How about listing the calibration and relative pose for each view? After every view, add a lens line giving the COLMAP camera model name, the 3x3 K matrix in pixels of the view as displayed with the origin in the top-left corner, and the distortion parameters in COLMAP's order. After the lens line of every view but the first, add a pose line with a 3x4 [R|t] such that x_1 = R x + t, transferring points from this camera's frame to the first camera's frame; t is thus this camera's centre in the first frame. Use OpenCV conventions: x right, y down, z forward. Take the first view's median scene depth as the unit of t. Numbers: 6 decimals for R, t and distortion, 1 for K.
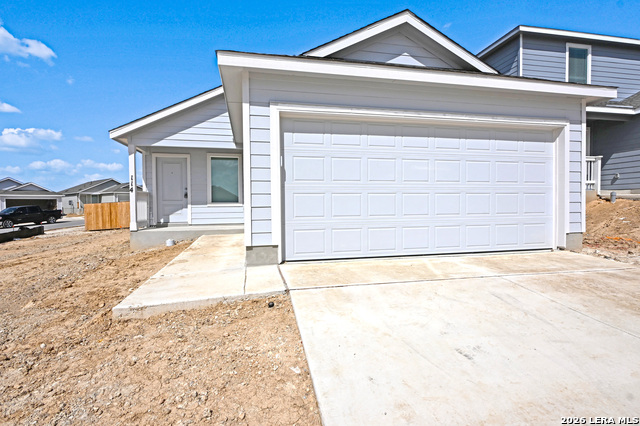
lens RADIAL K [[323.0, 0, 320.4], [0, 323.0, 214.2], [0, 0, 1]] dist [0.002272, 0.000052]
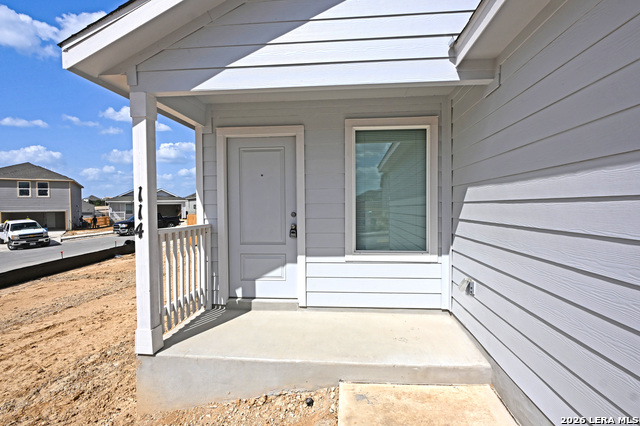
lens RADIAL K [[323.0, 0, 320.8], [0, 323.0, 212.9], [0, 0, 1]] dist [0.002272, 0.000052]
pose [[0.949614, 0.005299, -0.313378, -0.260733], [-0.006168, 0.999979, -0.001782, -0.080156], [0.313362, 0.003625, 0.949627, 0.635165]]
